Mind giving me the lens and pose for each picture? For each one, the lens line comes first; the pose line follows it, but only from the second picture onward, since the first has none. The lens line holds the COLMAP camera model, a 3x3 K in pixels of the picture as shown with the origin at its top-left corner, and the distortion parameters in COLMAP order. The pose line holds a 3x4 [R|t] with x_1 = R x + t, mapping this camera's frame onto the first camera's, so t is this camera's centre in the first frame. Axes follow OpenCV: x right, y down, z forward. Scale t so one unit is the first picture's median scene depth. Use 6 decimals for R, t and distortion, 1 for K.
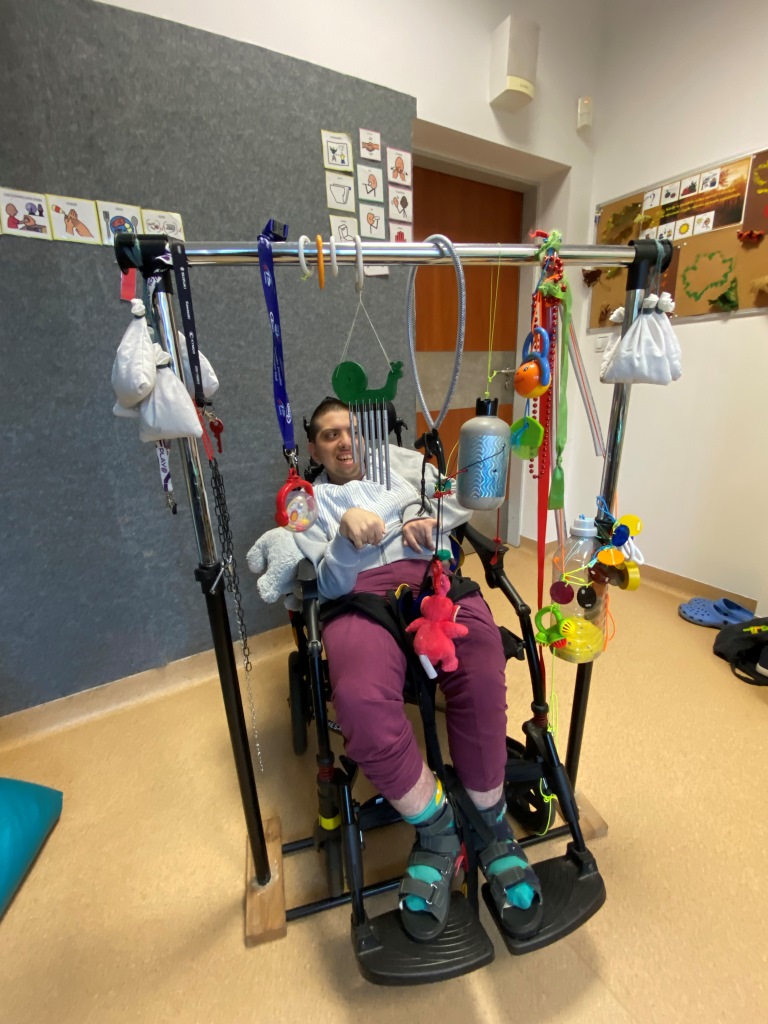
lens RADIAL K [[436.1, 0, 389.3], [0, 436.1, 512.0], [0, 0, 1]] dist [-0.006130, -0.004870]
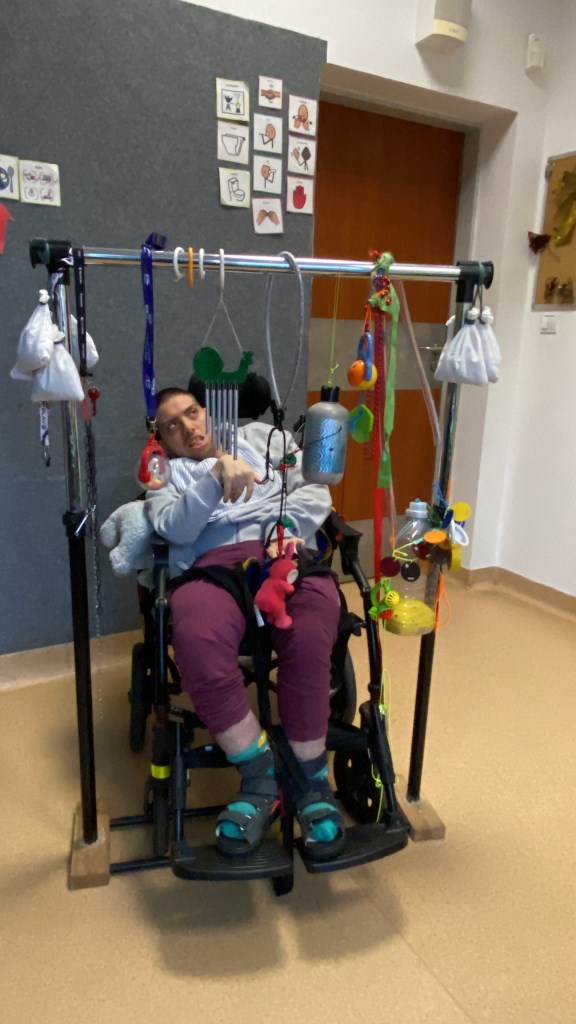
lens RADIAL K [[709.9, 0, 303.7], [0, 709.9, 516.9], [0, 0, 1]] dist [0.017758, -0.013947]
pose [[0.997080, 0.075918, -0.008230, 0.176153], [-0.076189, 0.996286, -0.040120, 0.140809], [0.005154, 0.040629, 0.999161, -0.748050]]
